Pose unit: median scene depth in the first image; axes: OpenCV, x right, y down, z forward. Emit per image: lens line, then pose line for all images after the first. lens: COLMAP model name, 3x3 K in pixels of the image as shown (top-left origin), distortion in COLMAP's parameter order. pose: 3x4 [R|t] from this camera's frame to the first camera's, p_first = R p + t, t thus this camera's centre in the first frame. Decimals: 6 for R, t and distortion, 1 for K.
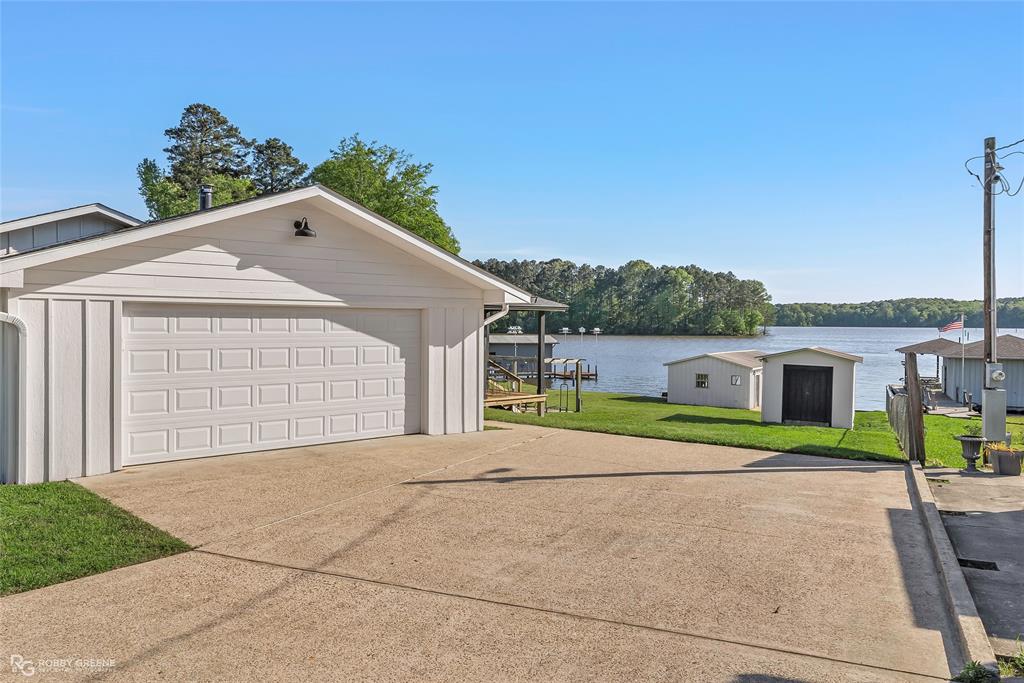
lens RADIAL K [[788.9, 0, 512.0], [0, 788.9, 341.5], [0, 0, 1]] dist [0.007553, -0.002608]
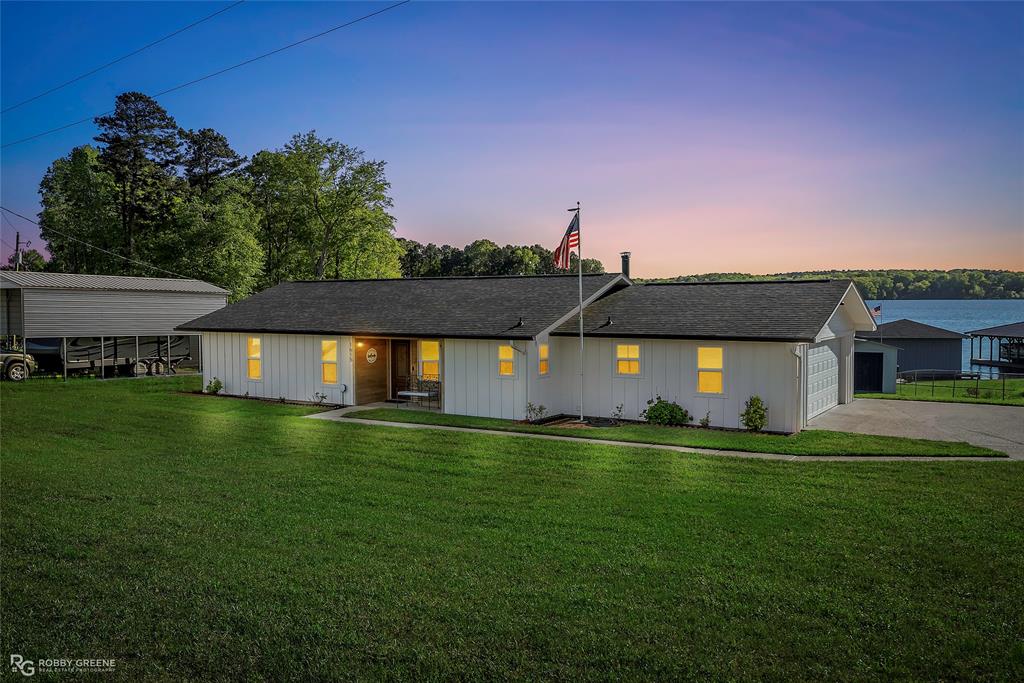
lens RADIAL K [[816.6, 0, 512.0], [0, 816.6, 341.5], [0, 0, 1]] dist [-0.001322, -0.002939]
pose [[0.973170, -0.026171, 0.228593, -0.172412], [0.019983, 0.999370, 0.029344, -0.013339], [-0.229217, -0.023989, 0.973080, -0.089608]]
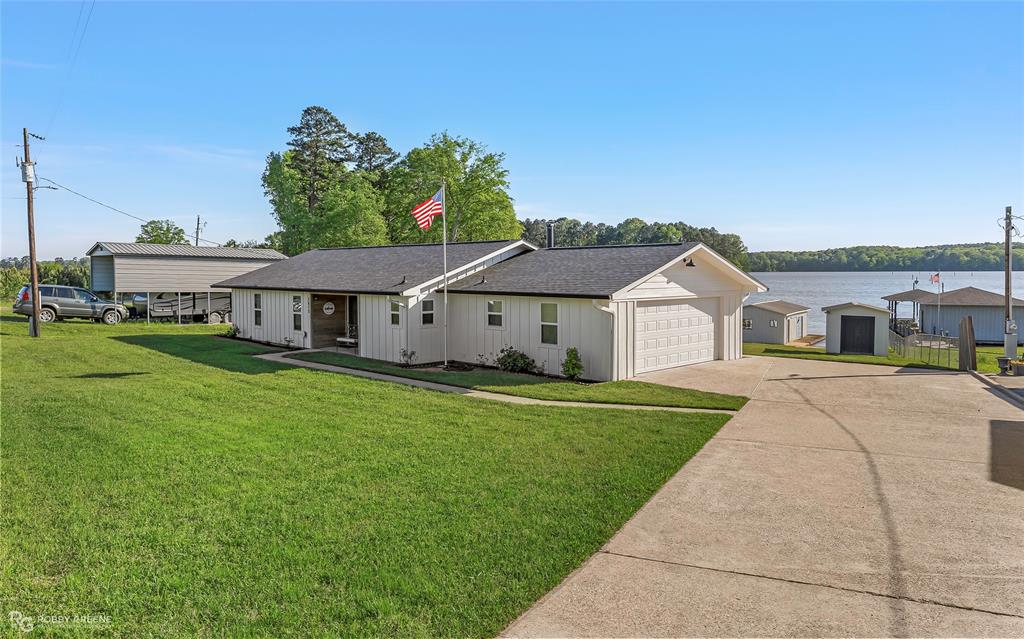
lens RADIAL K [[691.1, 0, 511.9], [0, 691.1, 302.5], [0, 0, 1]] dist [-0.002347, 0.001923]
pose [[0.999927, -0.012059, 0.000267, -0.084535], [0.012051, 0.999695, 0.021569, -0.009354], [-0.000527, -0.021564, 0.999767, -0.096363]]
